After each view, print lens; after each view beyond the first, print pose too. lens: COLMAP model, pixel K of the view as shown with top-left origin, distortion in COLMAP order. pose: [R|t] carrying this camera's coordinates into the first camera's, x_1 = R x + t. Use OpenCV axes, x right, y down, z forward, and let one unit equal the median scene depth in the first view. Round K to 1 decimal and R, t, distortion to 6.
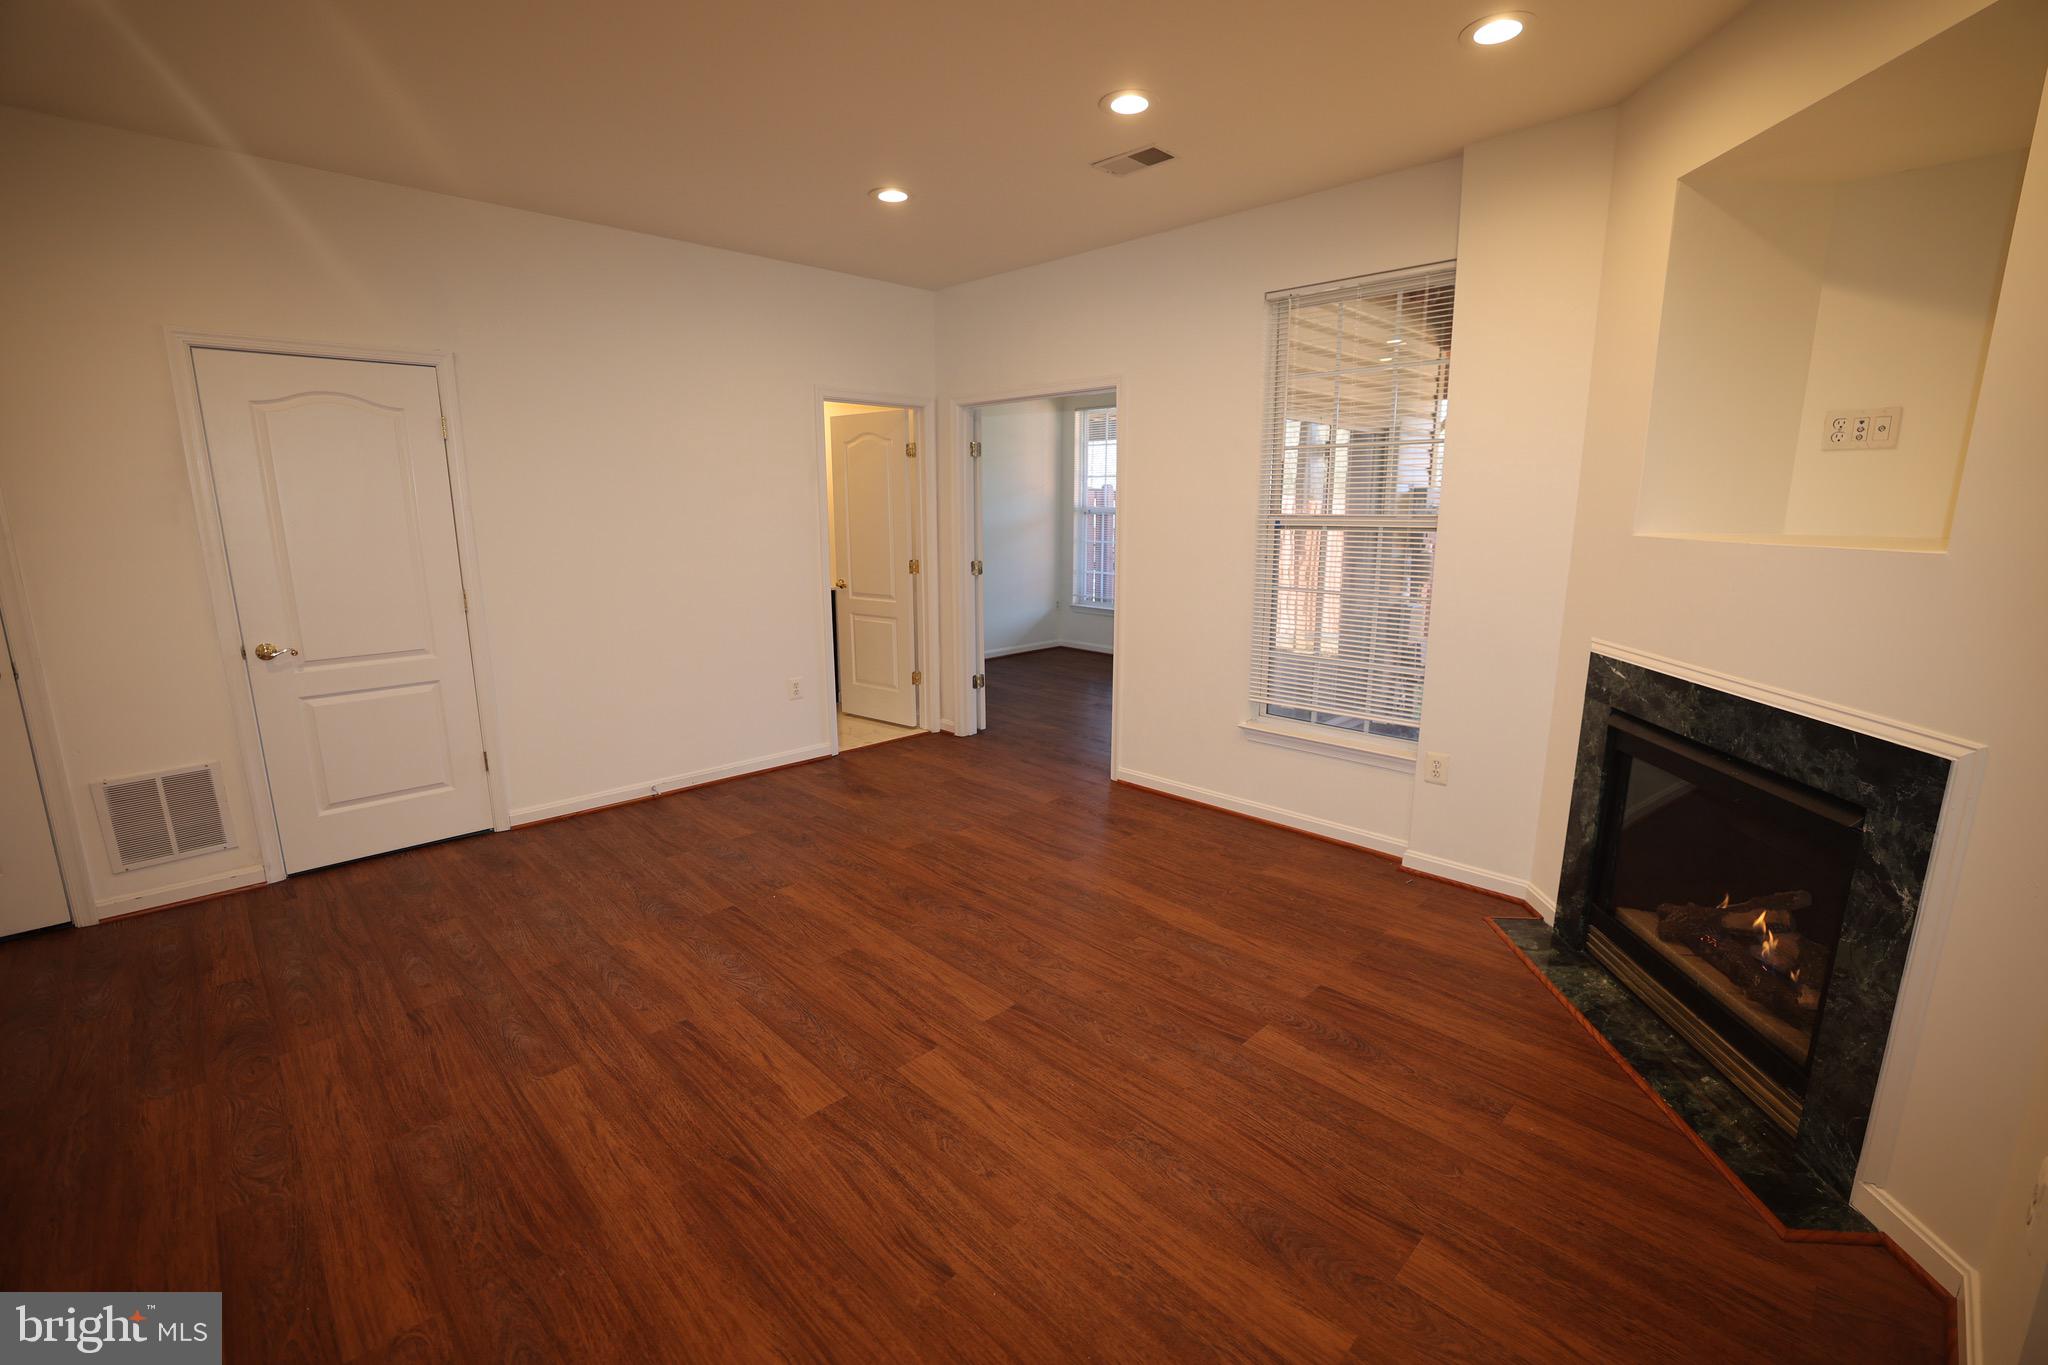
lens RADIAL K [[880.0, 0, 1032.1], [0, 880.0, 685.4], [0, 0, 1]] dist [-0.032439, 0.004509]
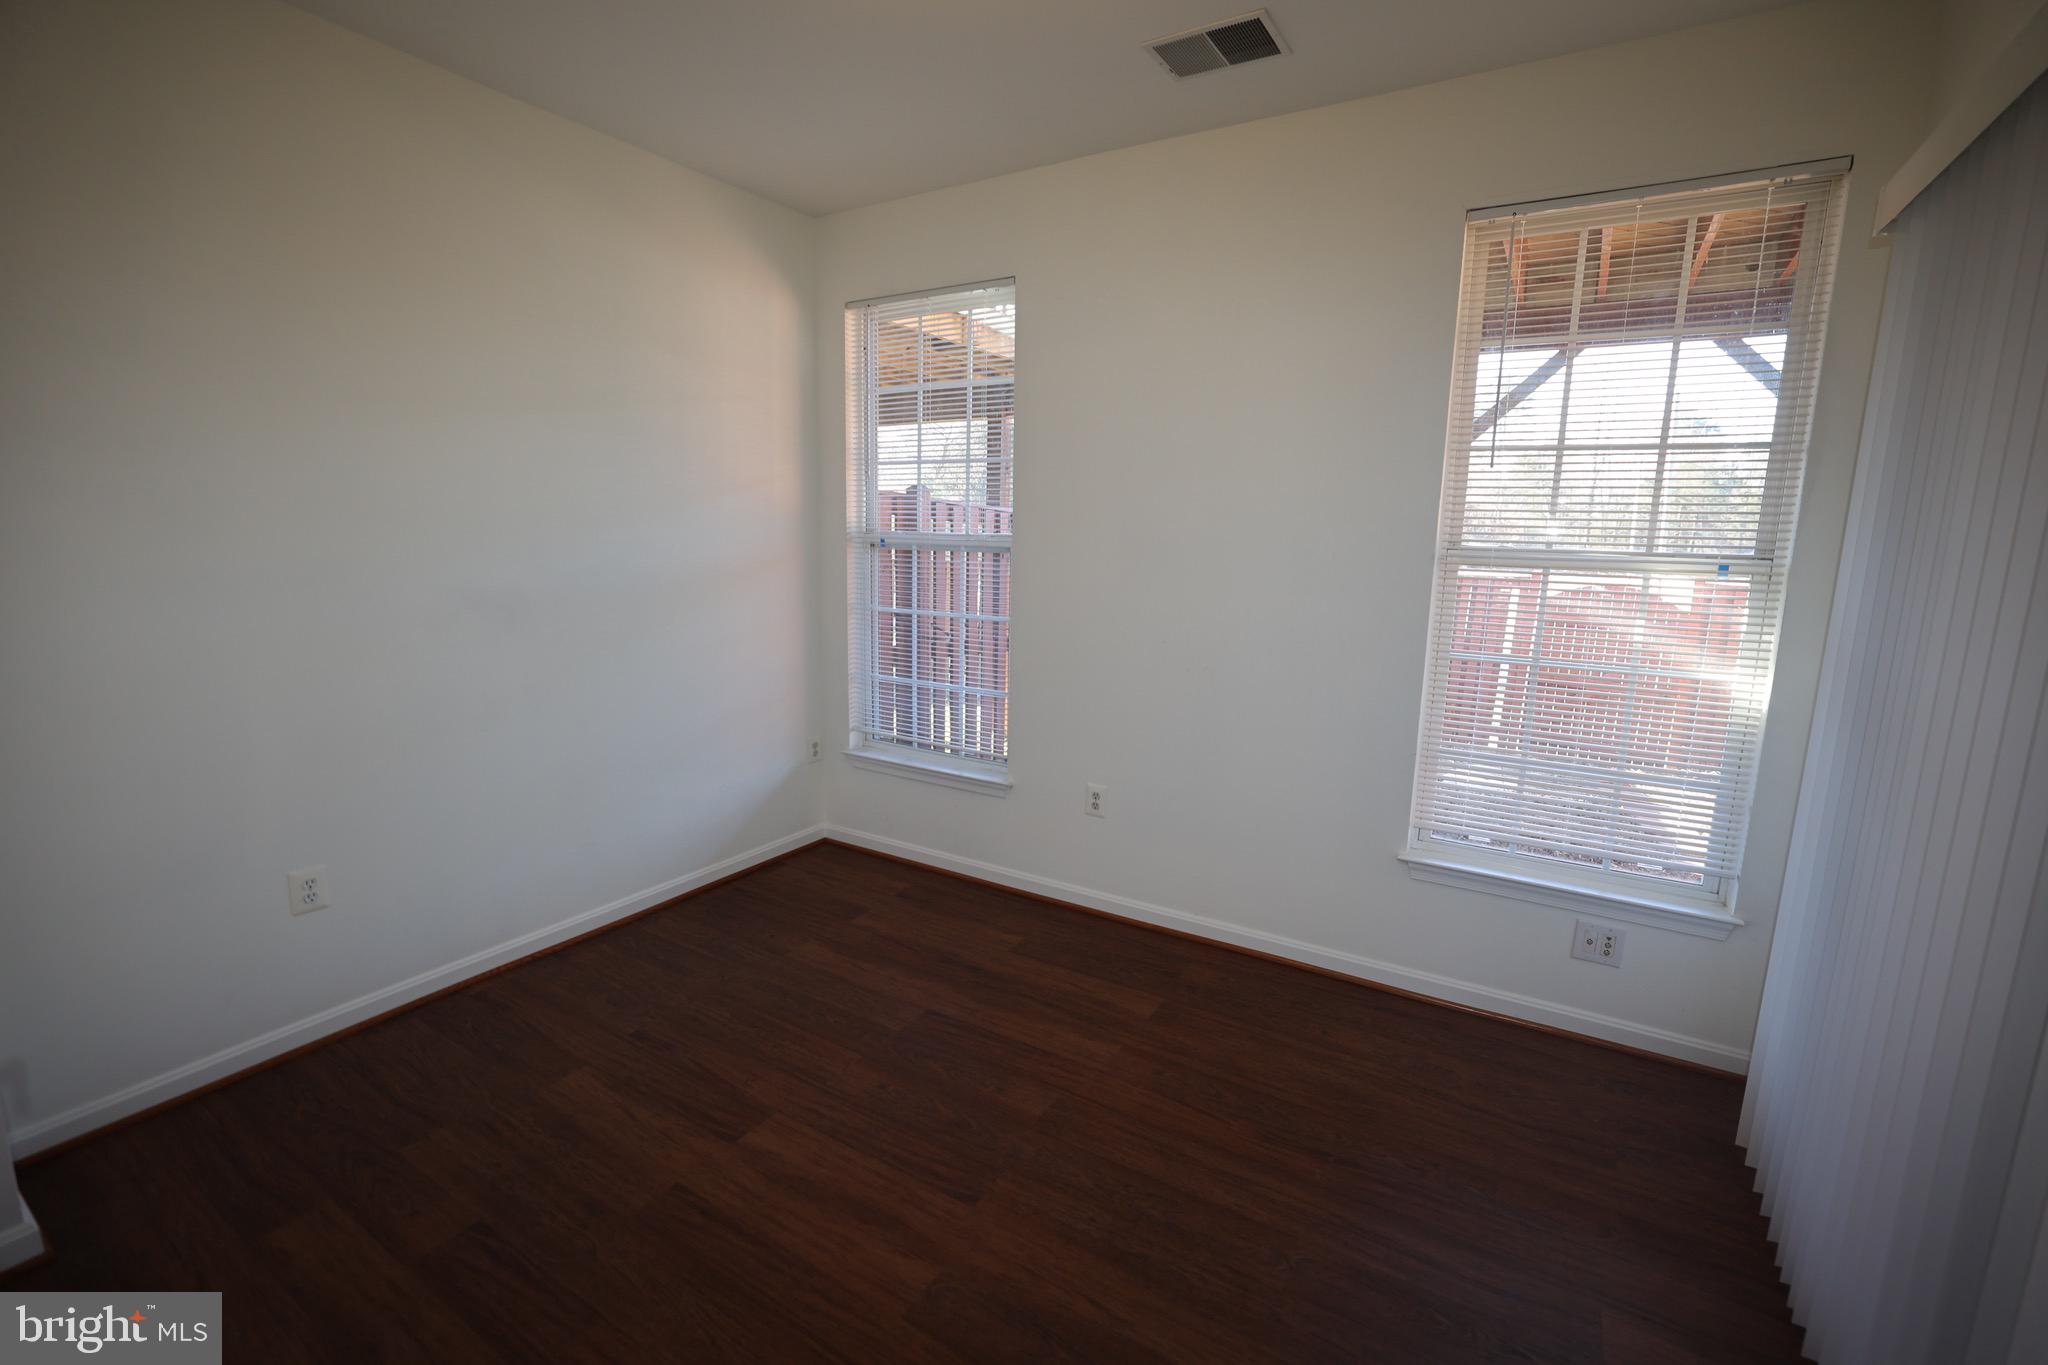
lens RADIAL K [[880.0, 0, 1027.1], [0, 880.0, 685.4], [0, 0, 1]] dist [-0.032439, 0.004509]
pose [[0.973922, -0.018020, 0.226165, 0.051093], [0.024587, 0.999353, -0.026251, -0.165941], [-0.225546, 0.031127, 0.973735, 0.817466]]
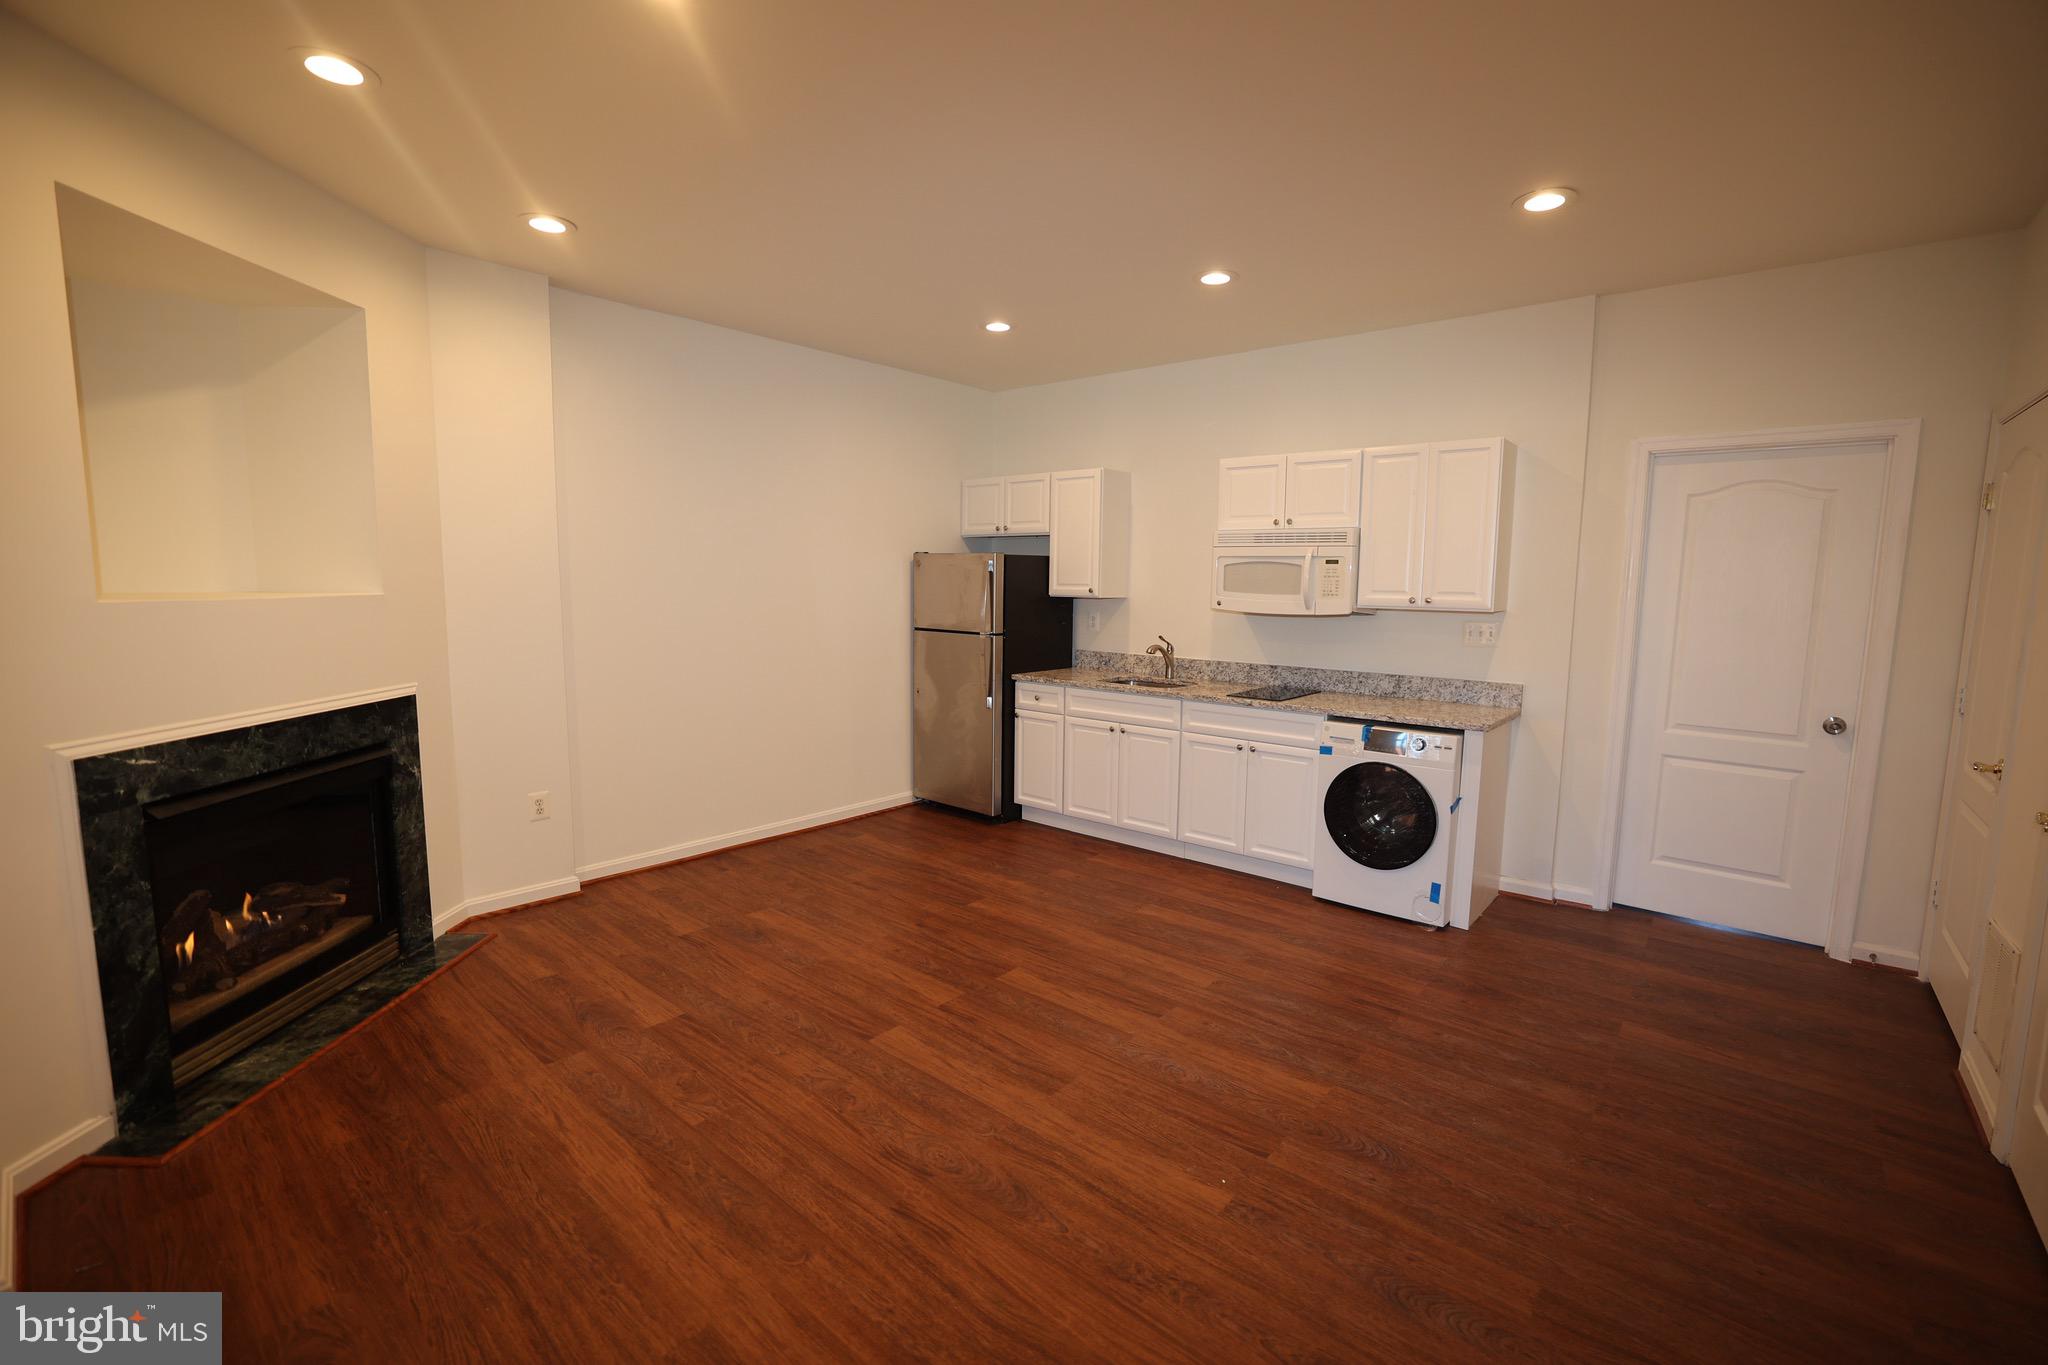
lens RADIAL K [[880.0, 0, 1029.3], [0, 880.0, 686.7], [0, 0, 1]] dist [-0.032439, 0.004509]
pose [[-0.996807, -0.001463, -0.079839, -0.121542], [-0.026879, 0.947636, 0.318218, -0.364368], [0.075193, 0.319348, -0.944650, 1.786639]]
